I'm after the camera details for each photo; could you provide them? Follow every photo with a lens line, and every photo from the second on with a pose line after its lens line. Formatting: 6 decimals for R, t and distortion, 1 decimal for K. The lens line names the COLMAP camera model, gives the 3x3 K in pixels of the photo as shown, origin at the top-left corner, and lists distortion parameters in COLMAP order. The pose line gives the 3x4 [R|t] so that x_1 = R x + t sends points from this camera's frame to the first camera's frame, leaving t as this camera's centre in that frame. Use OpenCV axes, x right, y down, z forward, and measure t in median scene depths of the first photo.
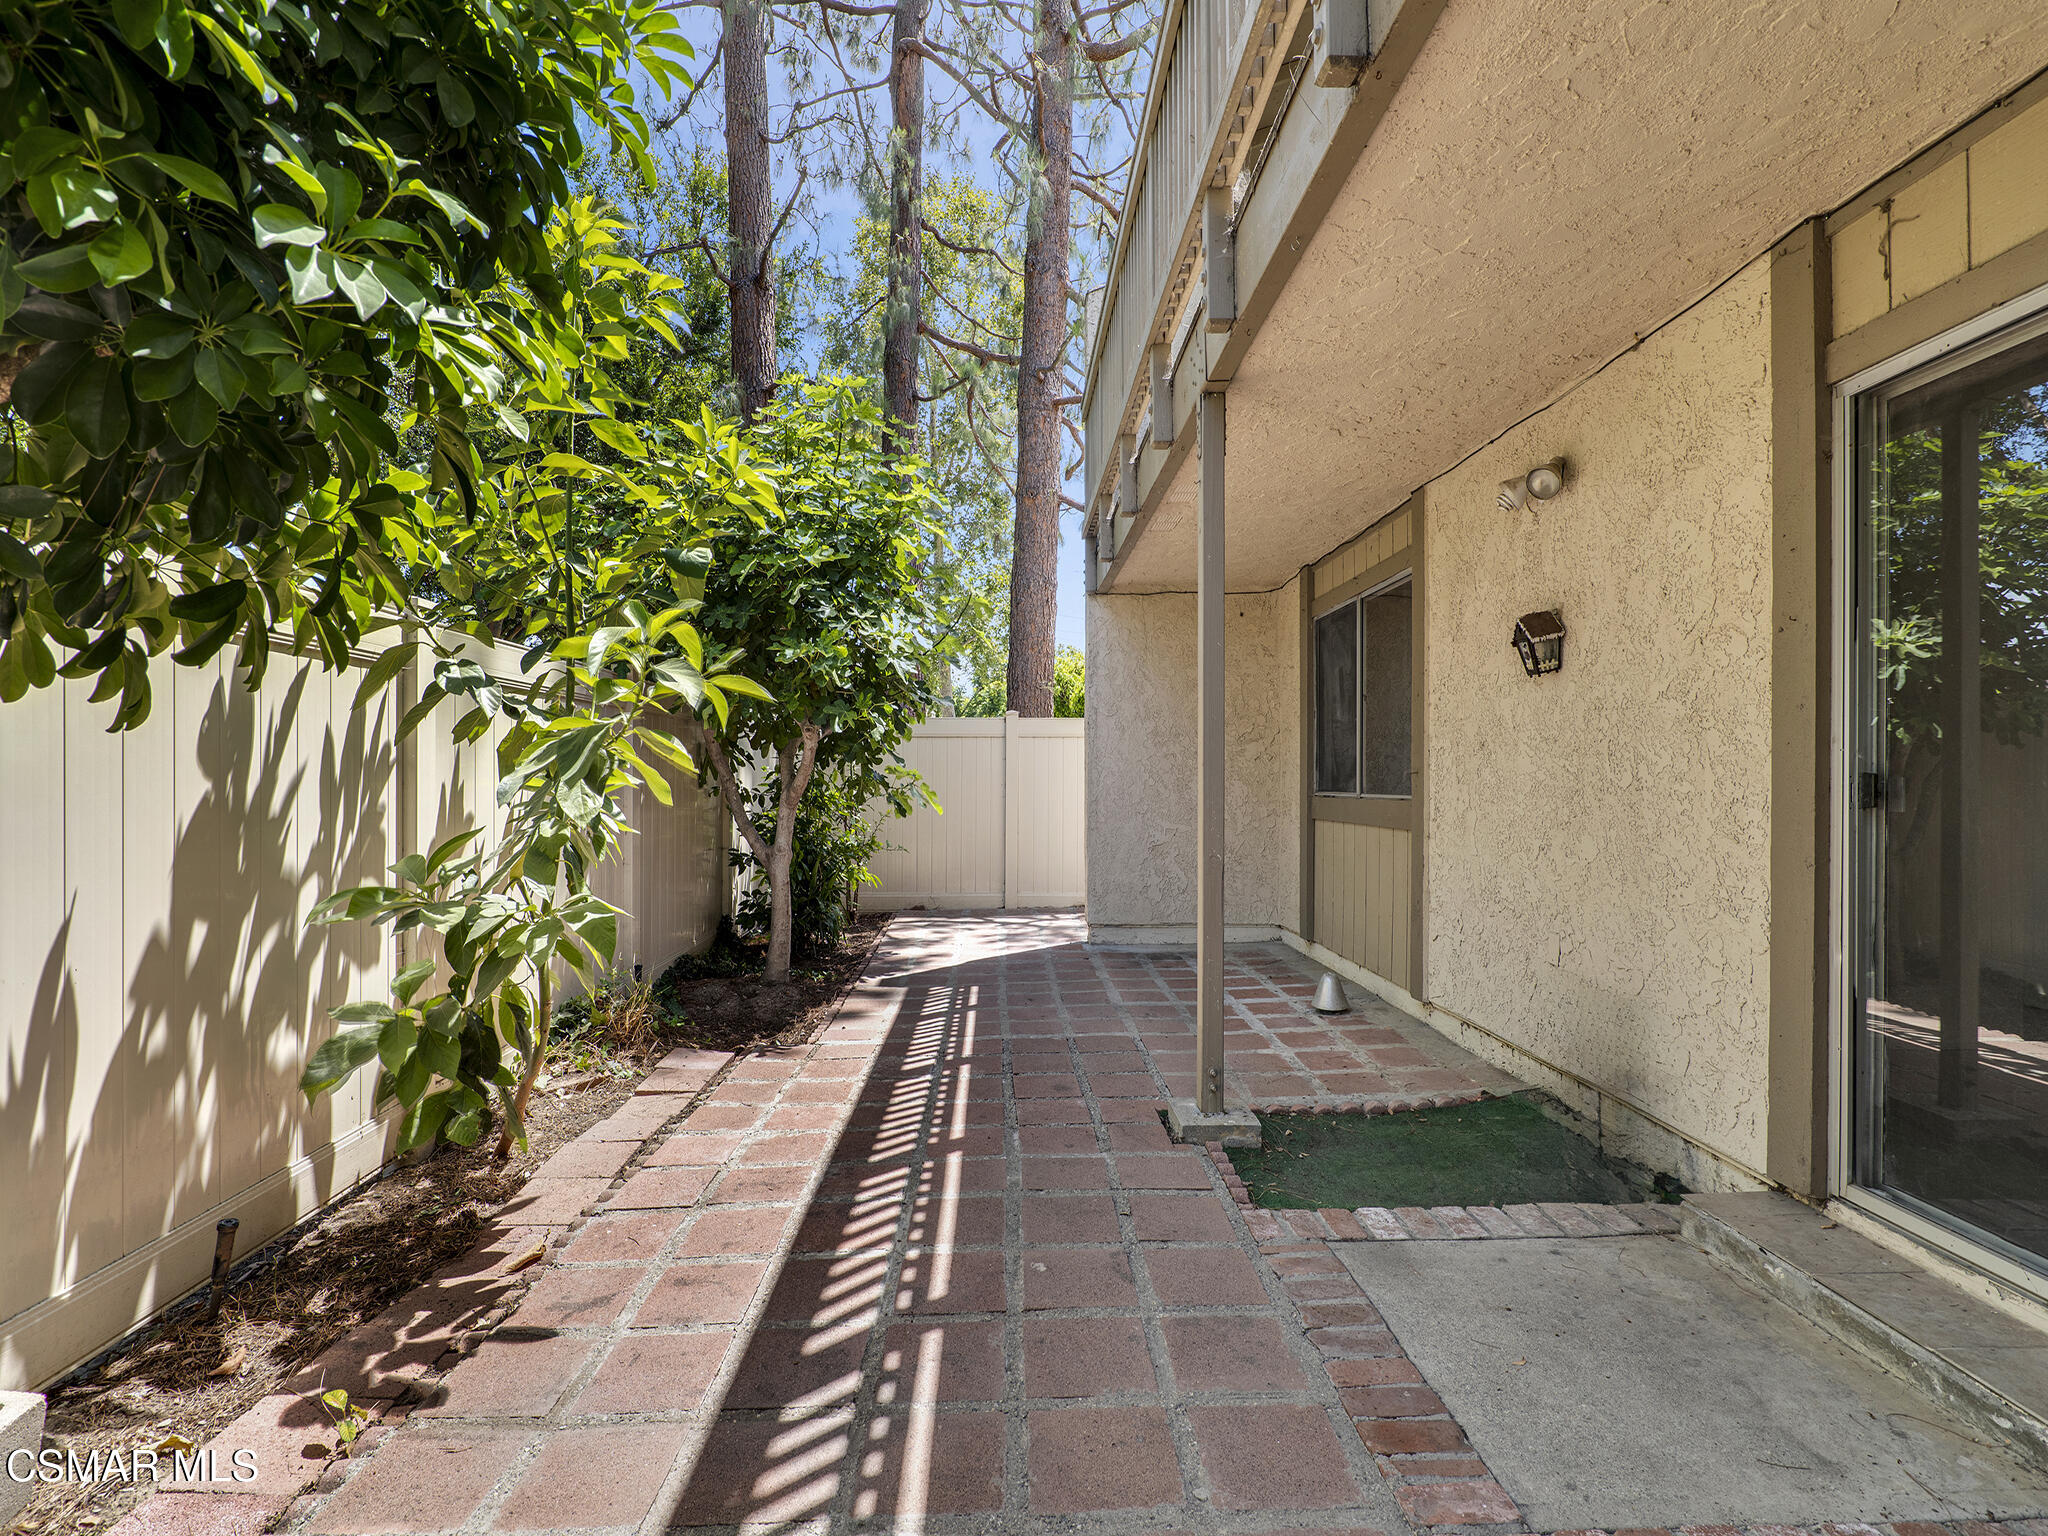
lens RADIAL K [[962.1, 0, 1015.6], [0, 962.1, 767.0], [0, 0, 1]] dist [-0.015723, 0.001609]
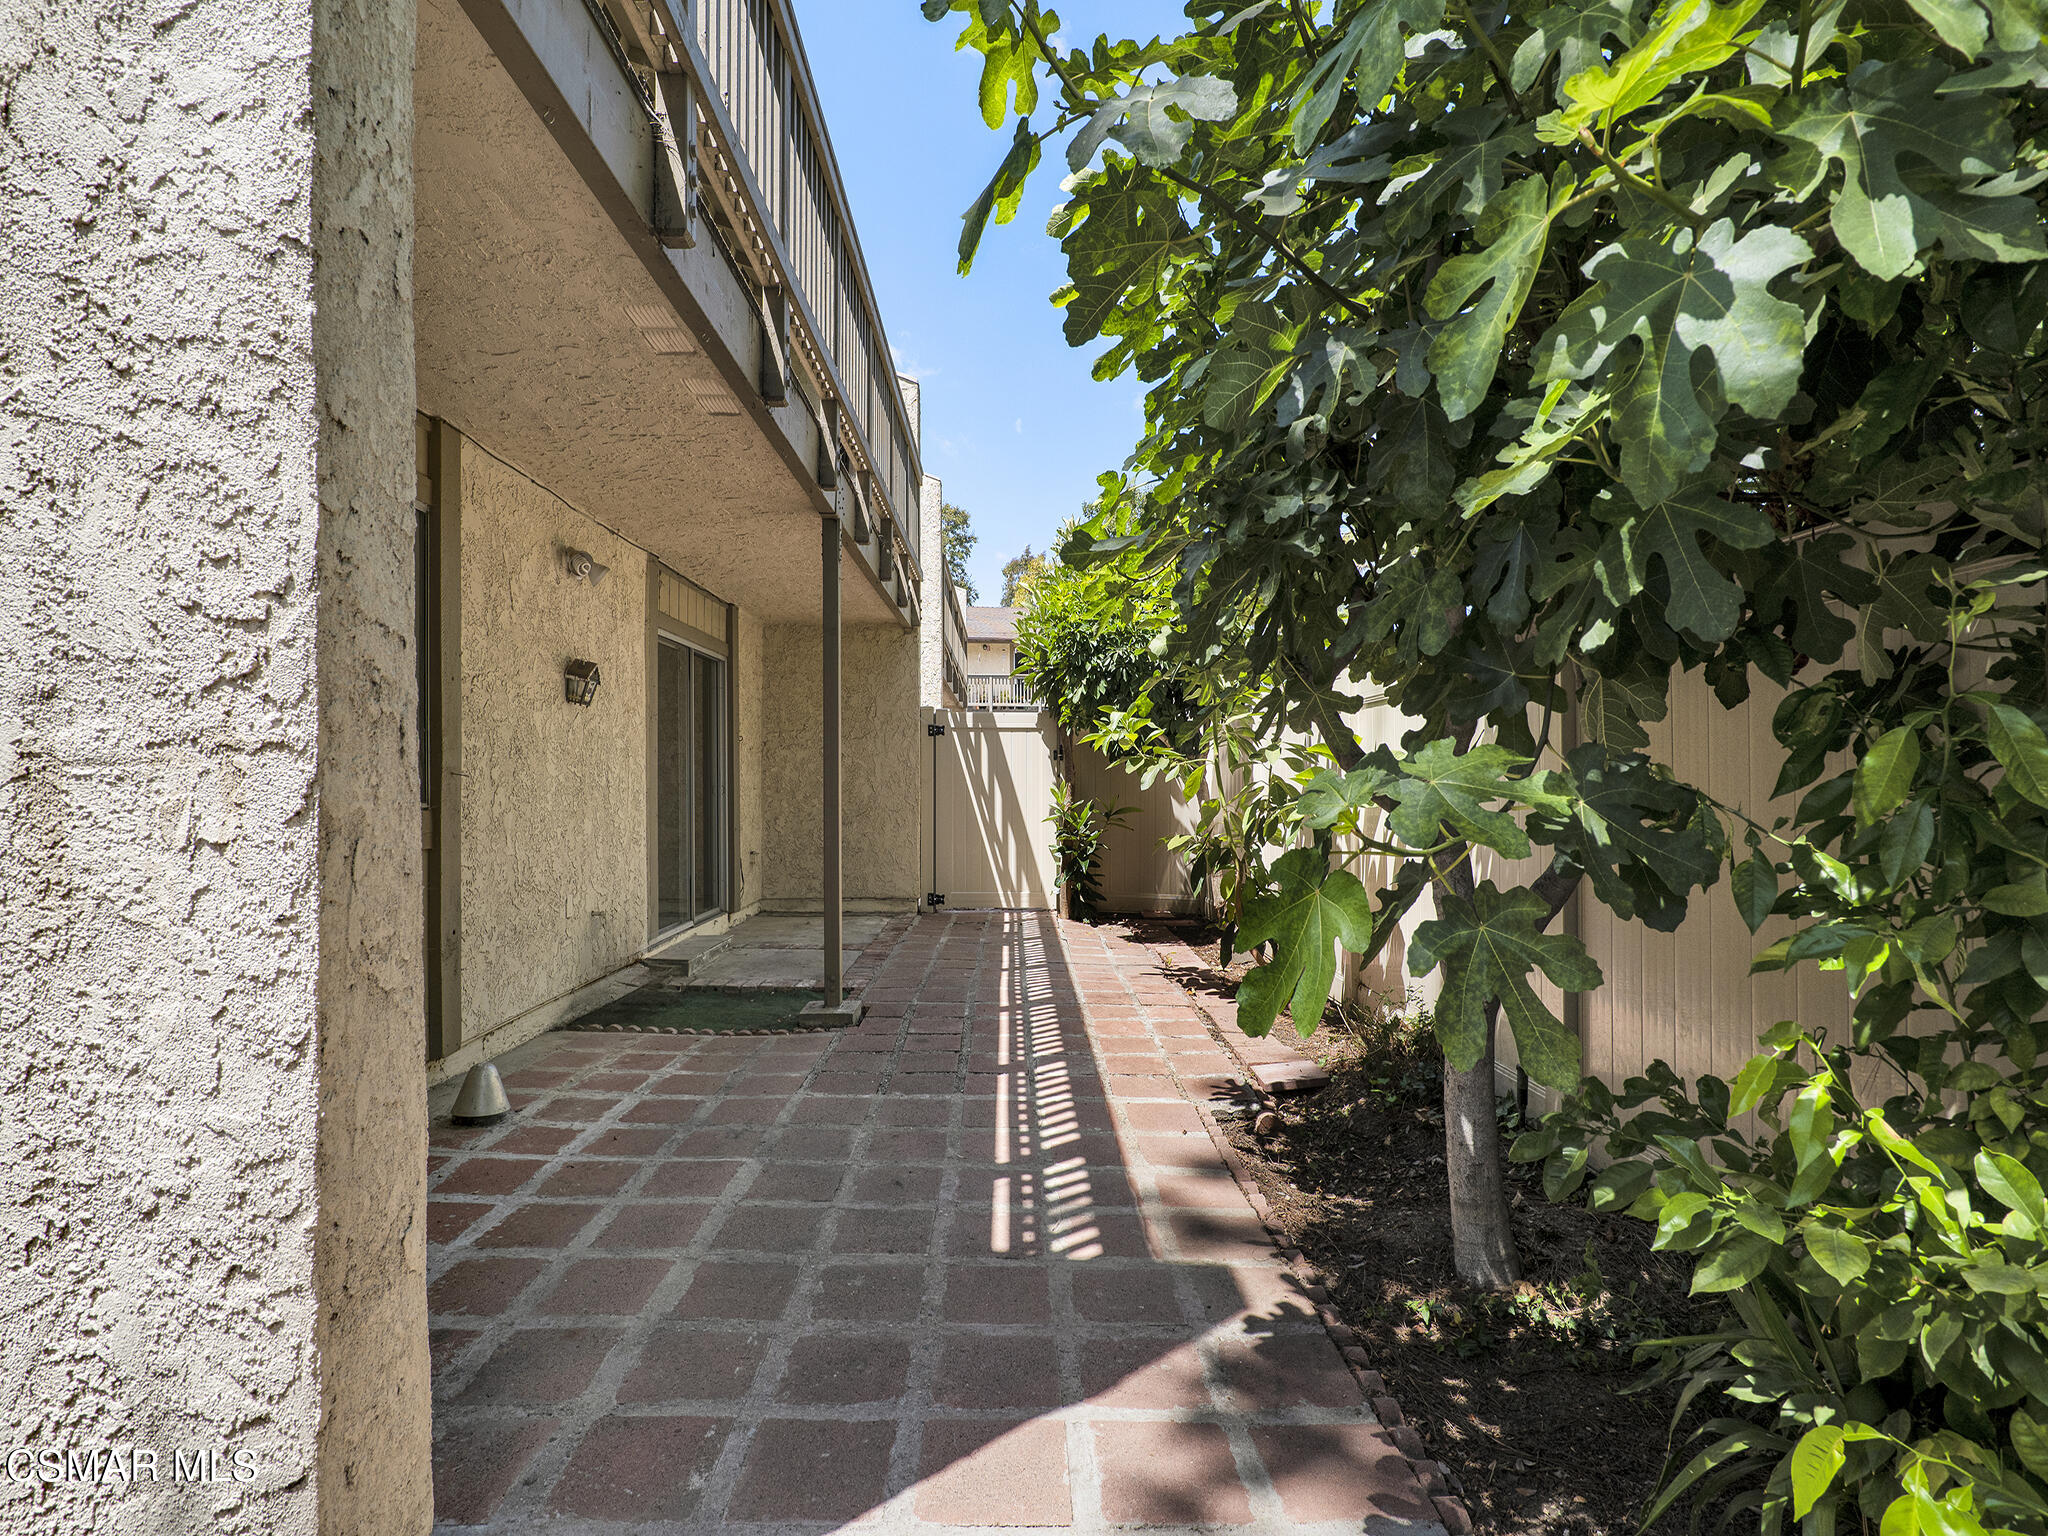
lens RADIAL K [[962.1, 0, 1015.6], [0, 962.1, 767.0], [0, 0, 1]] dist [-0.015723, 0.001609]
pose [[-0.990141, -0.139891, 0.007098, -0.030712], [-0.139954, 0.990115, -0.009196, 0.017845], [-0.005741, -0.010099, -0.999933, 2.108733]]
